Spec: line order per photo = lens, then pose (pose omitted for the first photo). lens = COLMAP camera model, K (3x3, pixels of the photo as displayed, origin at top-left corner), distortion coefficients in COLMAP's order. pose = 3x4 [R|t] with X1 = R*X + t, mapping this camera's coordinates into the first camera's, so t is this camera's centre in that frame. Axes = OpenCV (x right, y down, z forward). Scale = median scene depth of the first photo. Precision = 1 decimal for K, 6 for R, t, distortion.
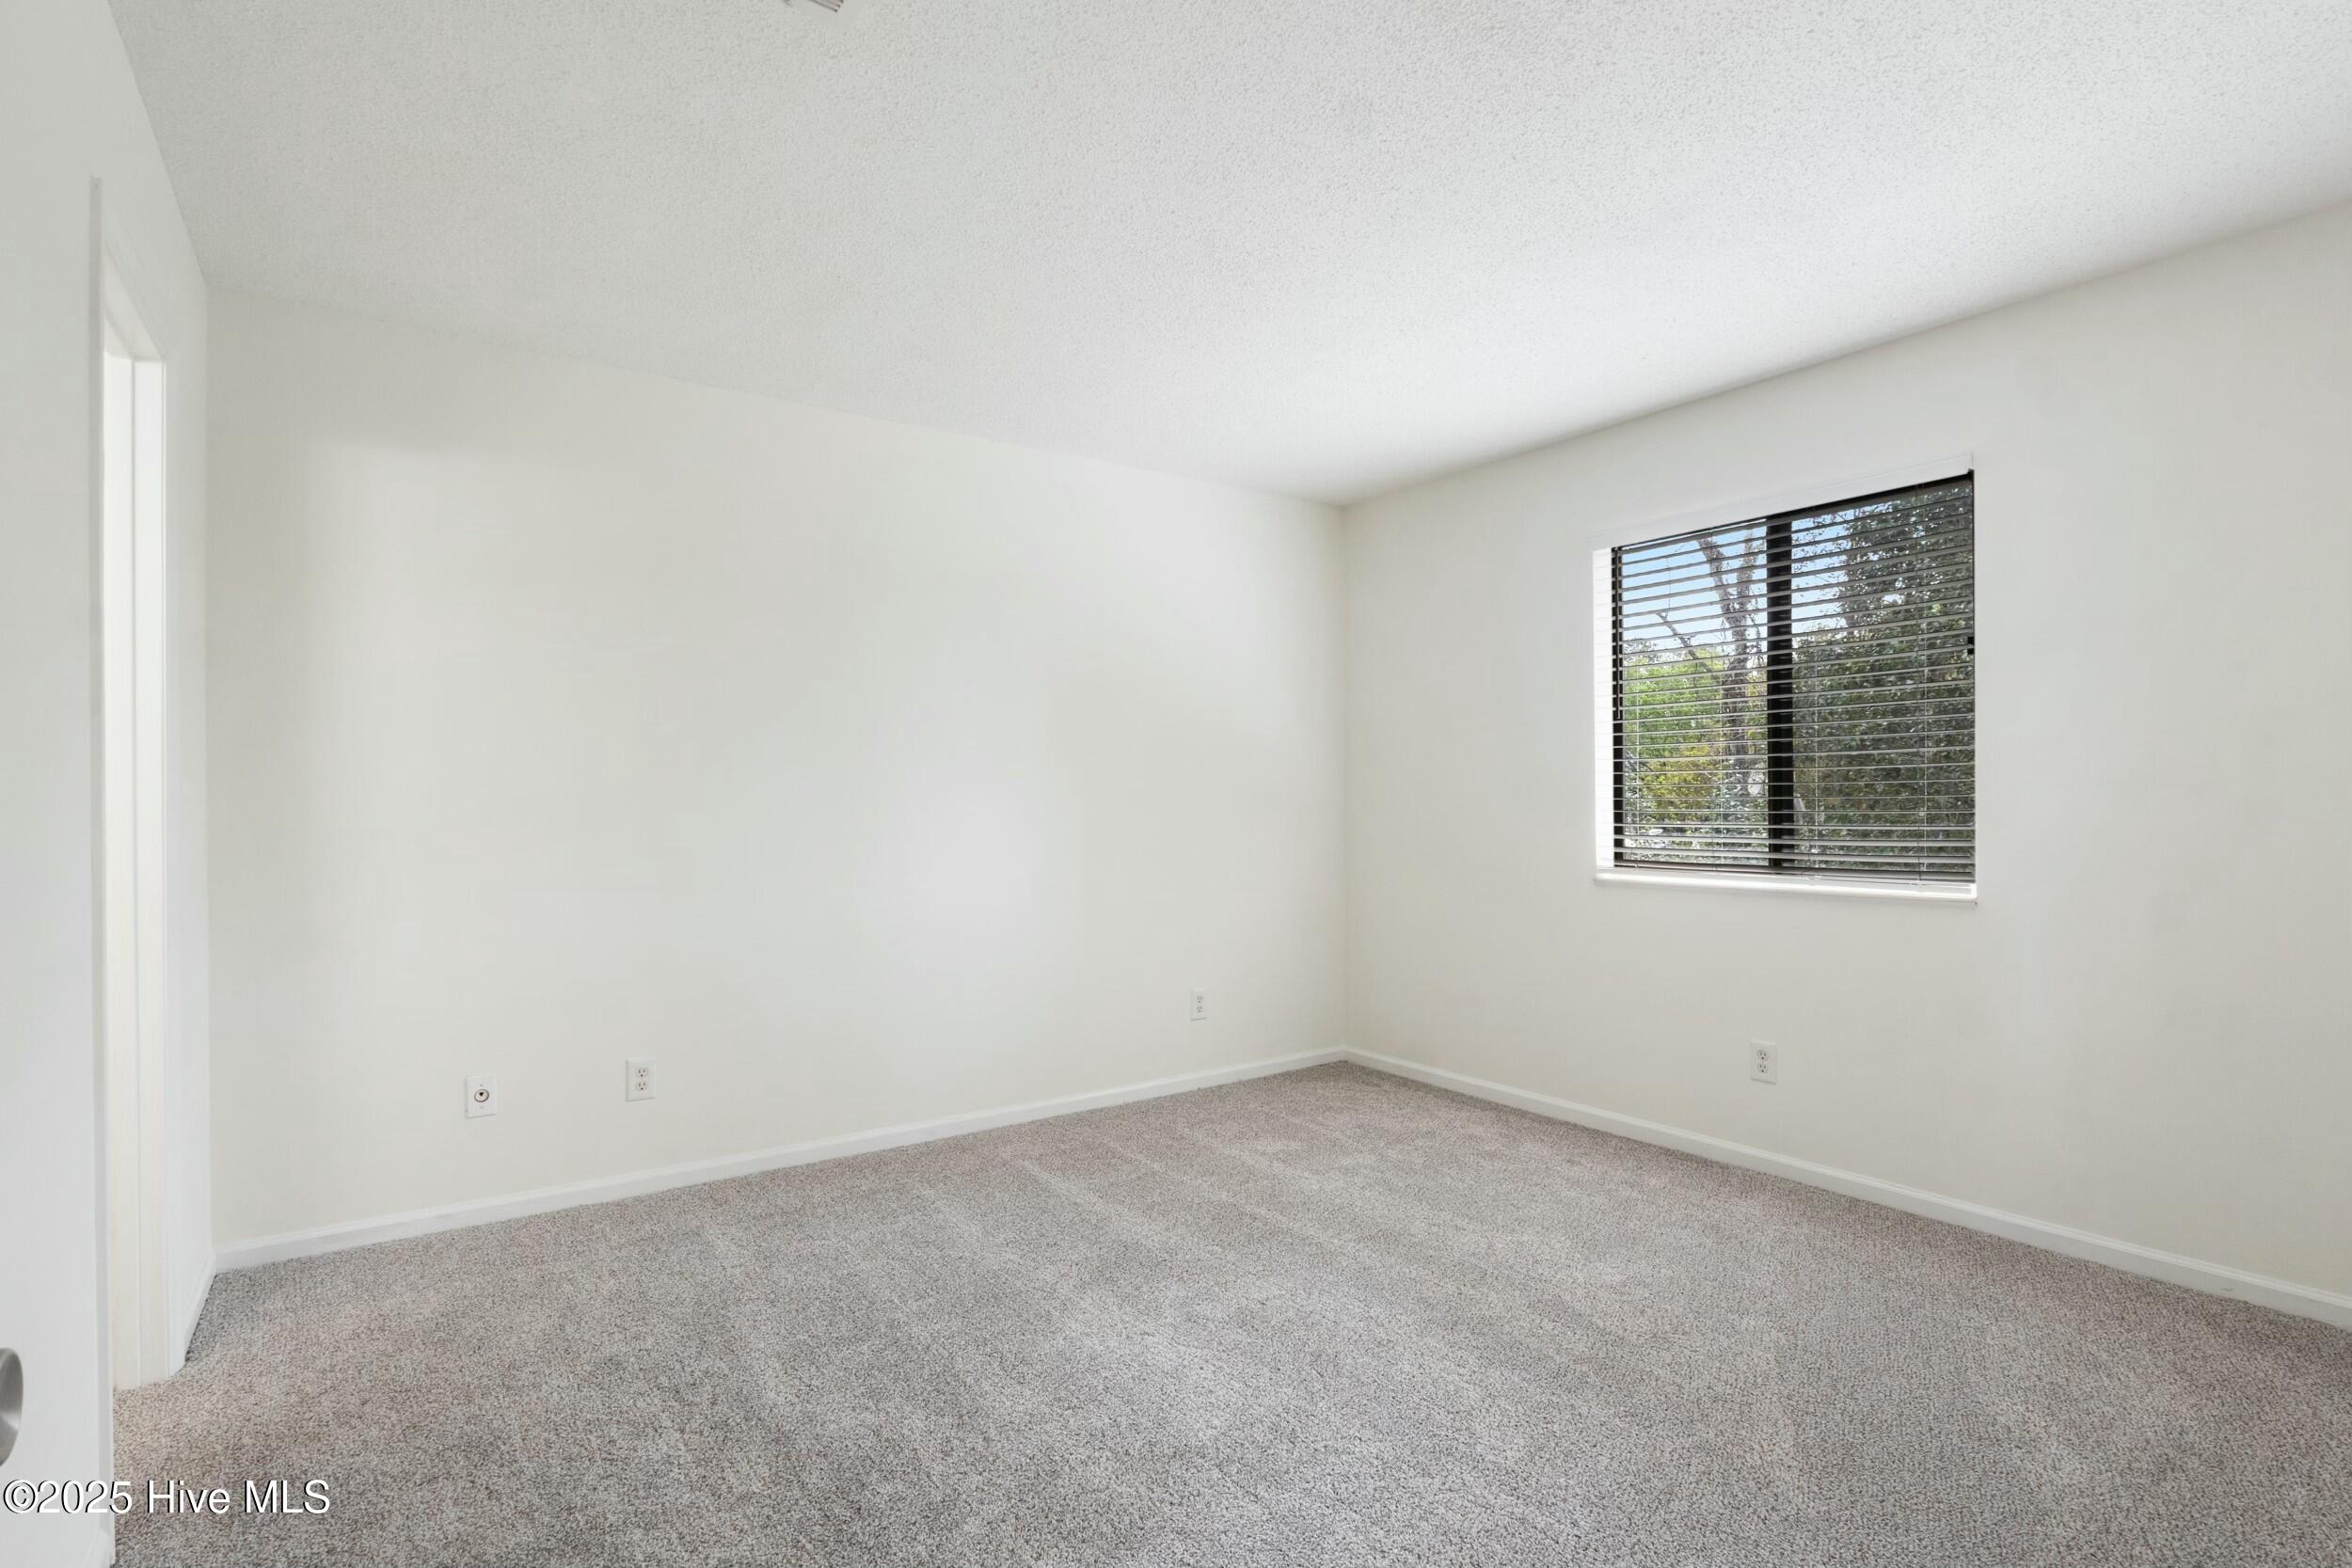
lens RADIAL K [[1141.4, 0, 1172.6], [0, 1141.4, 793.8], [0, 0, 1]] dist [-0.002971, -0.000324]
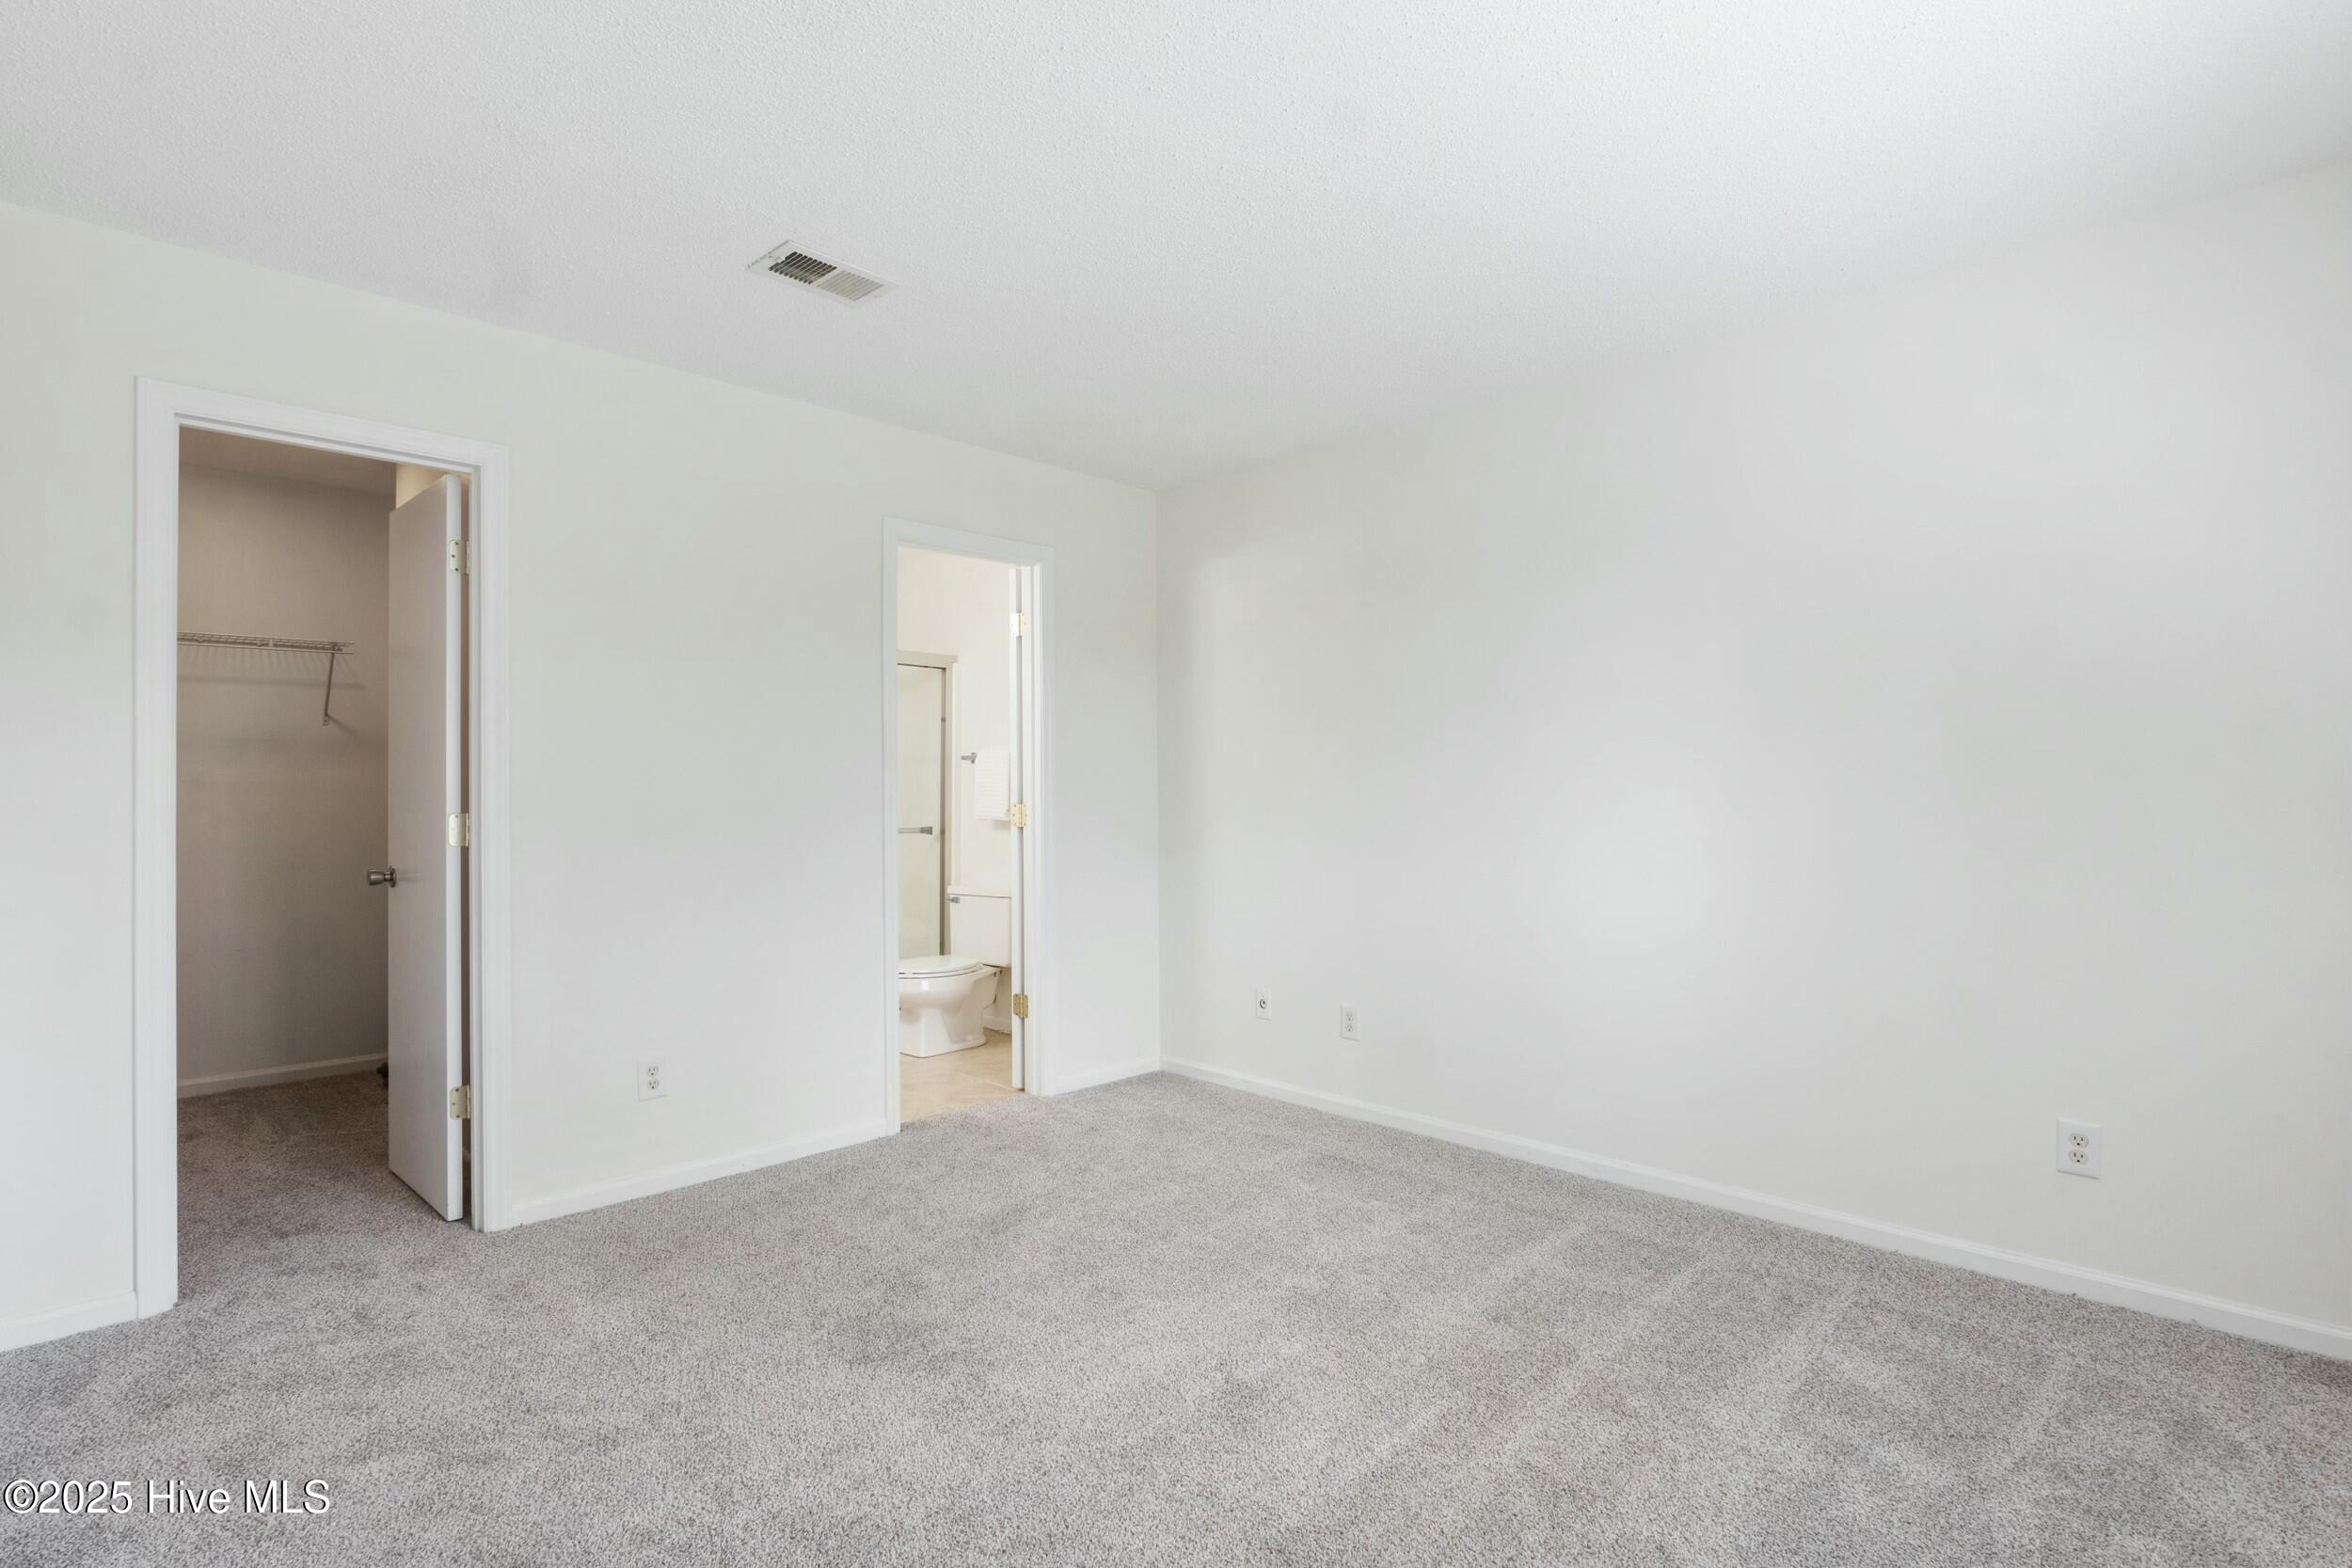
lens RADIAL K [[1141.4, 0, 1168.0], [0, 1141.4, 790.6], [0, 0, 1]] dist [-0.002971, -0.000324]
pose [[0.150691, 0.002787, -0.988577, 0.644889], [0.006588, 0.999971, 0.003823, 0.000318], [0.988559, -0.007089, 0.150668, 0.581862]]
